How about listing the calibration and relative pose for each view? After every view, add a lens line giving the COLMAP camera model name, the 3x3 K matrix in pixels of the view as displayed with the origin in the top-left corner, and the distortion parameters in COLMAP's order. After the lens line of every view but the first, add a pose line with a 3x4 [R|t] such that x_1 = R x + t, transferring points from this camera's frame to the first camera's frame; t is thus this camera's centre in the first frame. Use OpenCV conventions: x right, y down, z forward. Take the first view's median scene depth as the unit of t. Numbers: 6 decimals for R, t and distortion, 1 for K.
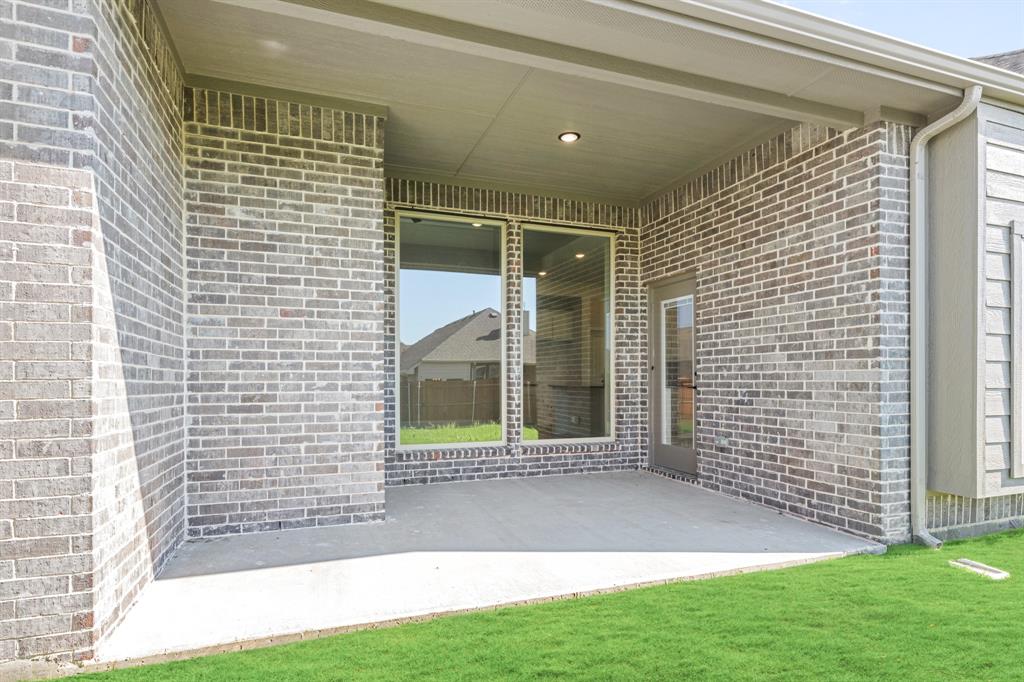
lens RADIAL K [[565.3, 0, 512.0], [0, 565.3, 341.0], [0, 0, 1]] dist [-0.001182, -0.000304]
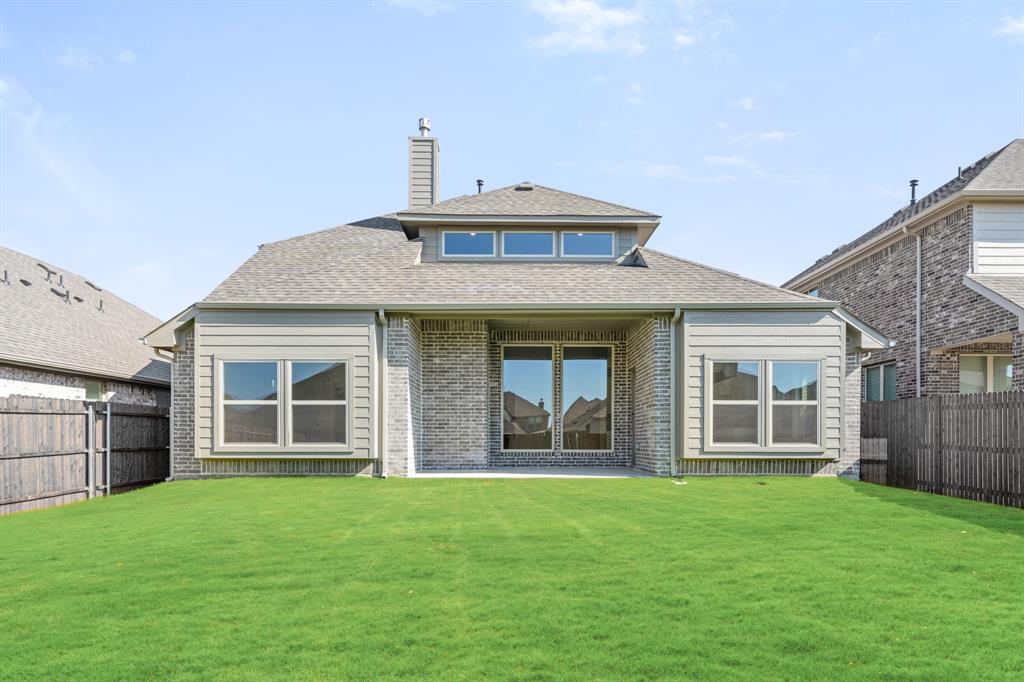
lens RADIAL K [[412.3, 0, 512.3], [0, 412.3, 345.2], [0, 0, 1]] dist [-0.000274, 0.000249]
pose [[0.962307, -0.056208, -0.266093, 0.447836], [0.020718, 0.990717, -0.134350, -0.008530], [0.271174, 0.123773, 0.954539, -0.916407]]
